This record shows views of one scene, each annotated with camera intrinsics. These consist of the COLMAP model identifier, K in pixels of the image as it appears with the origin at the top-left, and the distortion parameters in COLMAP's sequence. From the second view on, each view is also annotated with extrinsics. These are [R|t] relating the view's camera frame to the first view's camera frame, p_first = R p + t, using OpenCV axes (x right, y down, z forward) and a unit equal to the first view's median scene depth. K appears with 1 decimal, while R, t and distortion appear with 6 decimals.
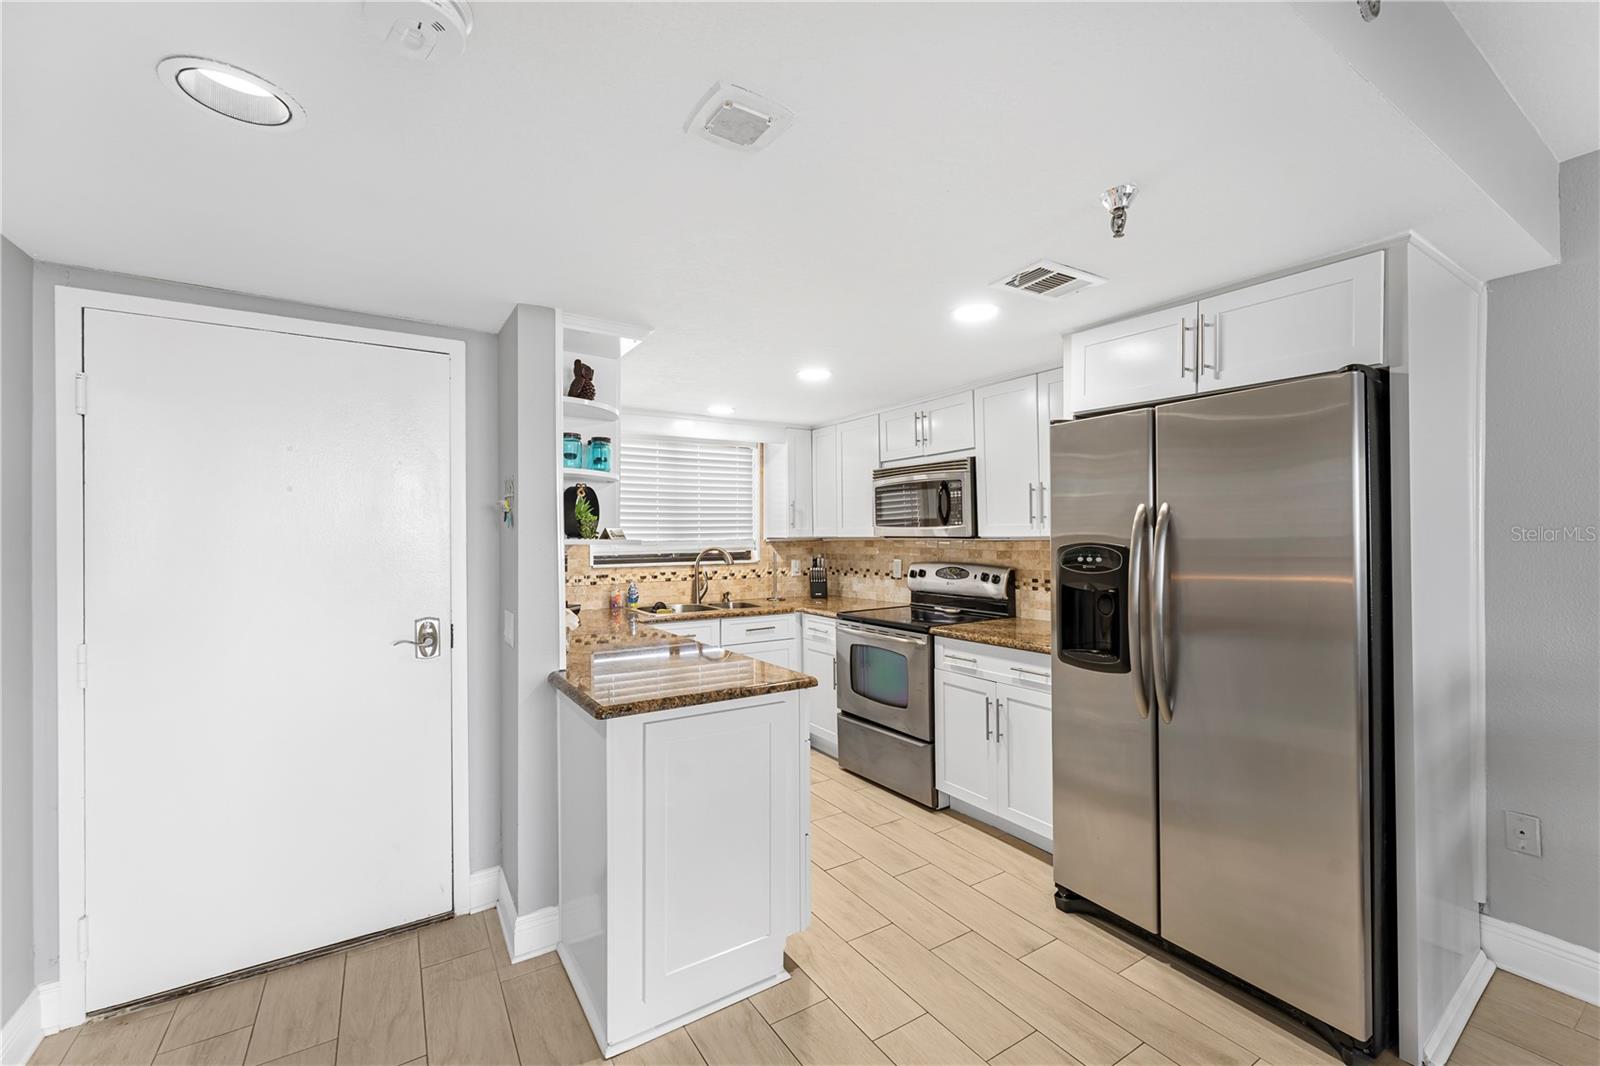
lens RADIAL K [[653.2, 0, 789.6], [0, 653.2, 538.7], [0, 0, 1]] dist [-0.000901, -0.000169]
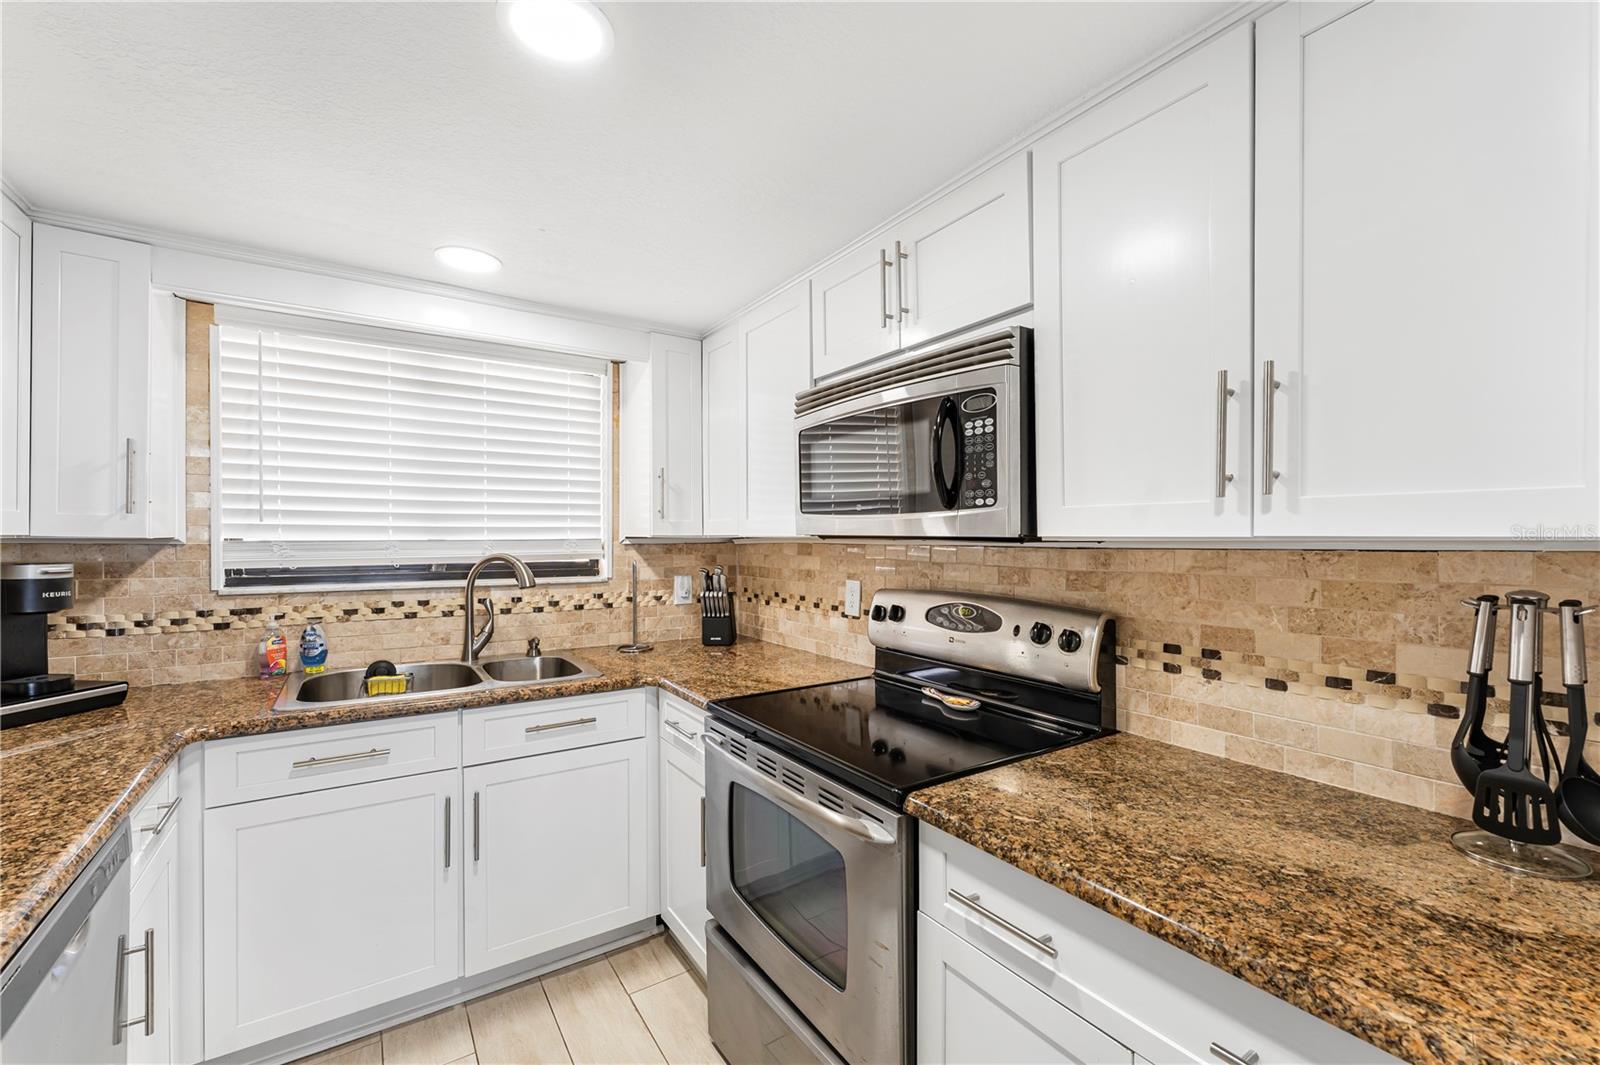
lens RADIAL K [[655.9, 0, 800.1], [0, 655.9, 546.5], [0, 0, 1]] dist [0.002460, -0.001902]
pose [[0.999465, 0.010836, 0.030865, 0.126647], [-0.011100, 0.999903, 0.008397, 0.000703], [-0.030771, -0.008735, 0.999488, 0.567139]]
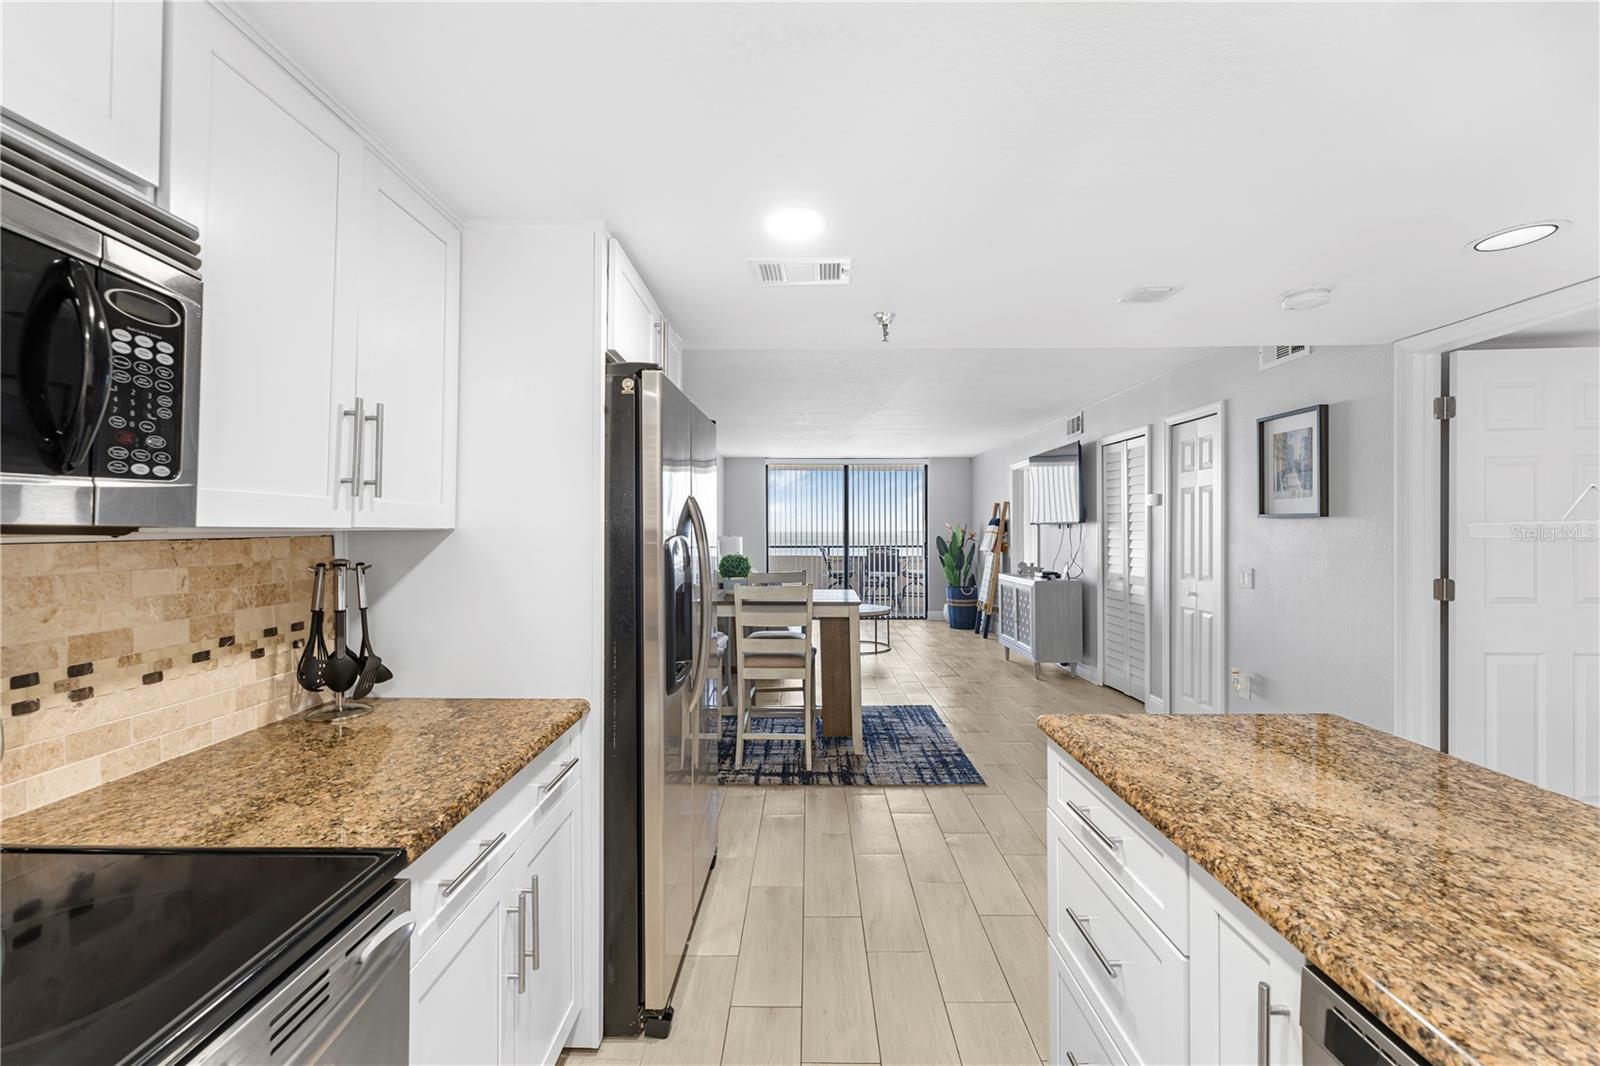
lens RADIAL K [[653.2, 0, 804.9], [0, 653.2, 525.8], [0, 0, 1]] dist [-0.000901, -0.000169]
pose [[-0.846488, 0.013187, 0.532244, -0.070032], [0.010307, 0.999912, -0.008383, 0.001219], [-0.532308, -0.001611, -0.846549, 0.993247]]
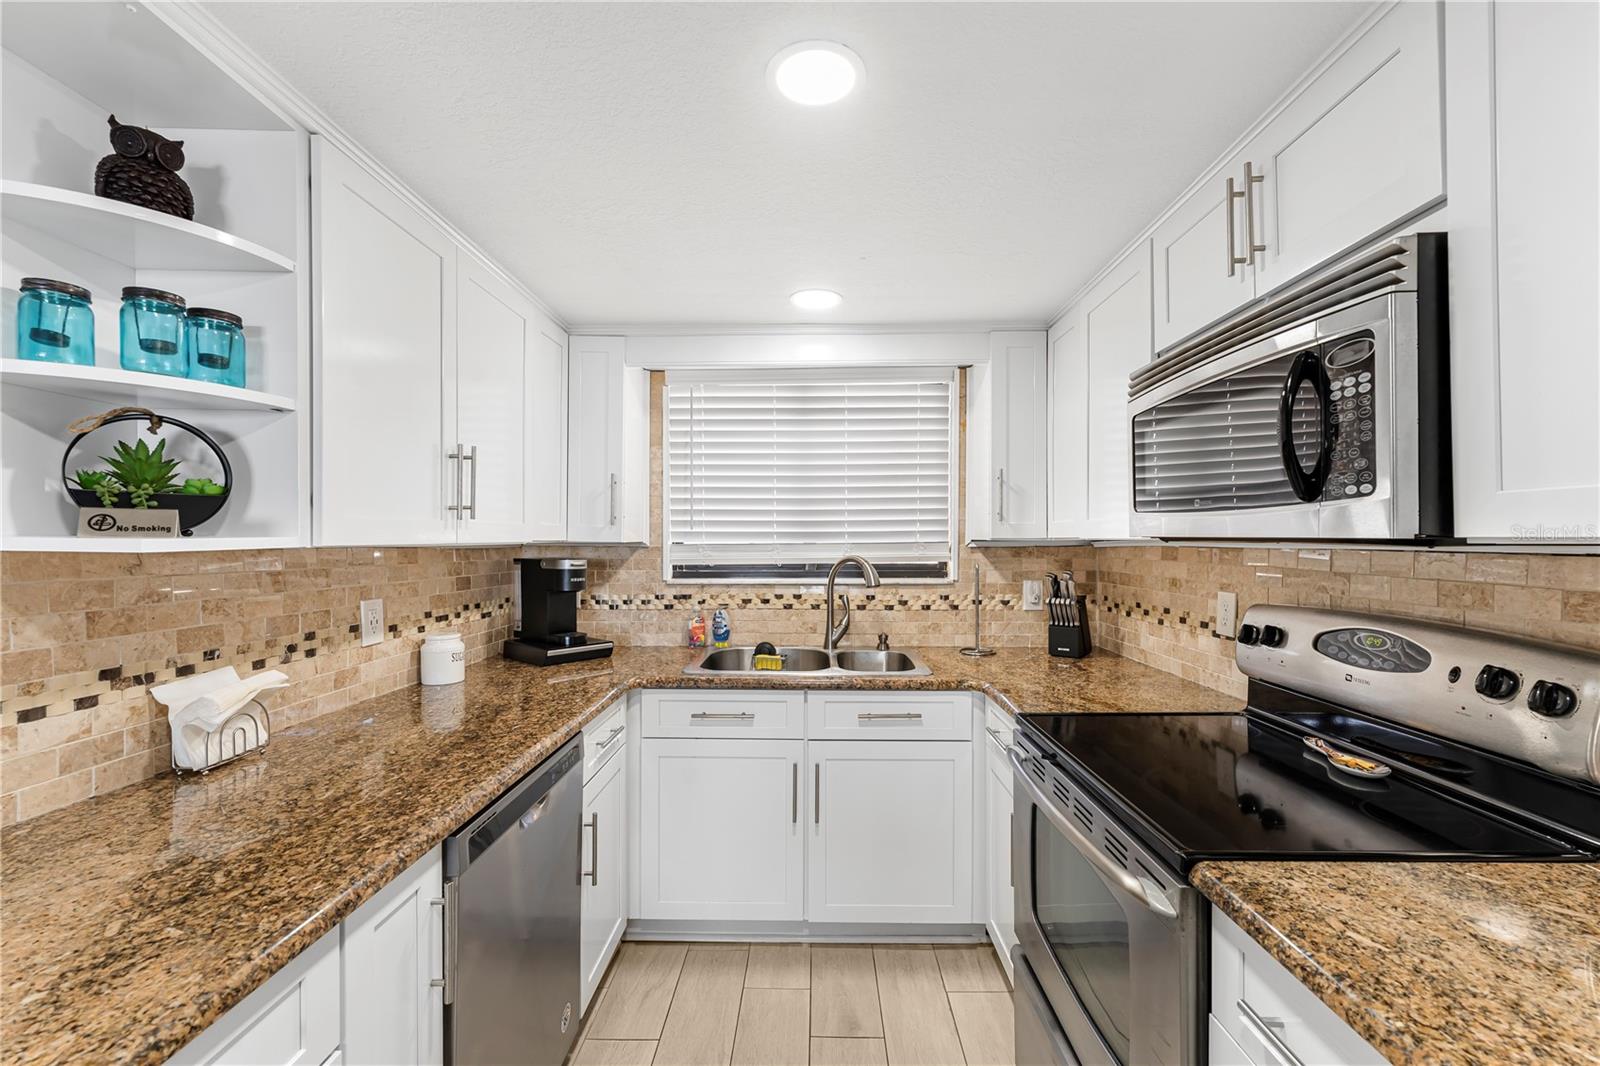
lens RADIAL K [[653.2, 0, 807.3], [0, 653.2, 549.4], [0, 0, 1]] dist [-0.000901, -0.000169]
pose [[0.841680, 0.014618, -0.539779, 0.194829], [-0.008188, 0.999864, 0.014311, -0.000165], [0.539915, -0.007626, 0.841685, 0.589276]]
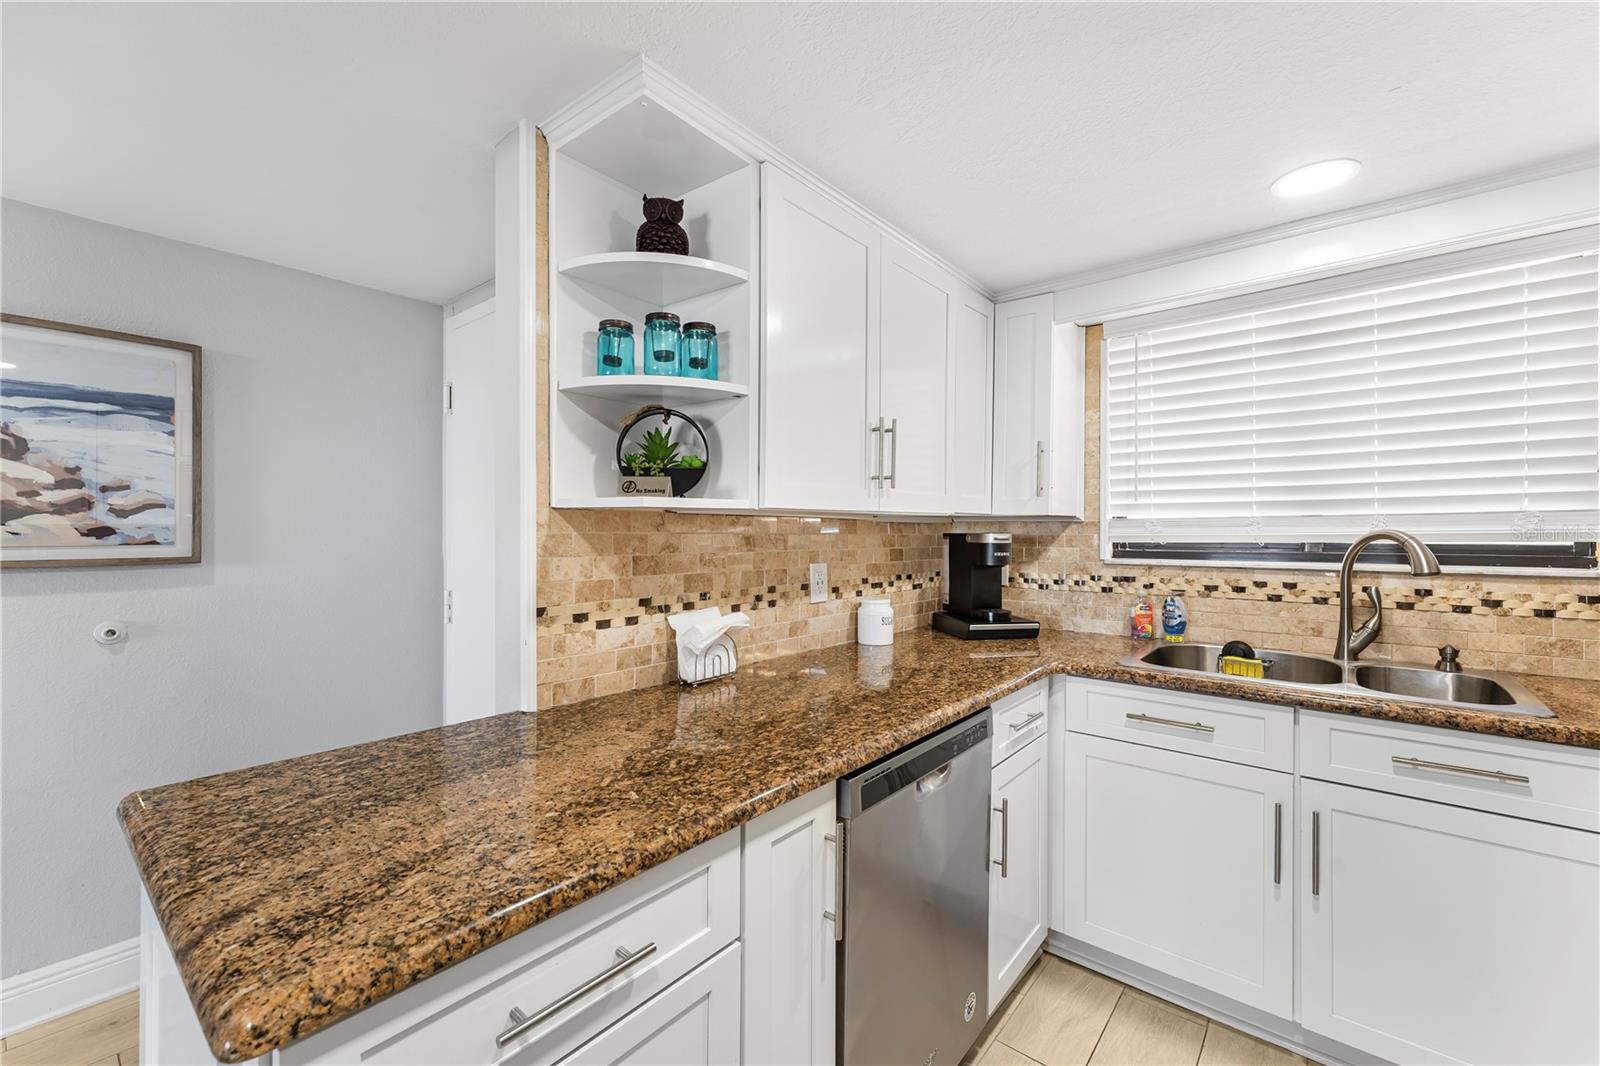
lens RADIAL K [[653.2, 0, 797.9], [0, 653.2, 531.3], [0, 0, 1]] dist [-0.000901, -0.000169]
pose [[0.311438, 0.006534, -0.950244, 0.185668], [-0.005233, 0.999973, 0.005161, 0.016938], [0.950252, 0.003365, 0.311464, 0.632253]]
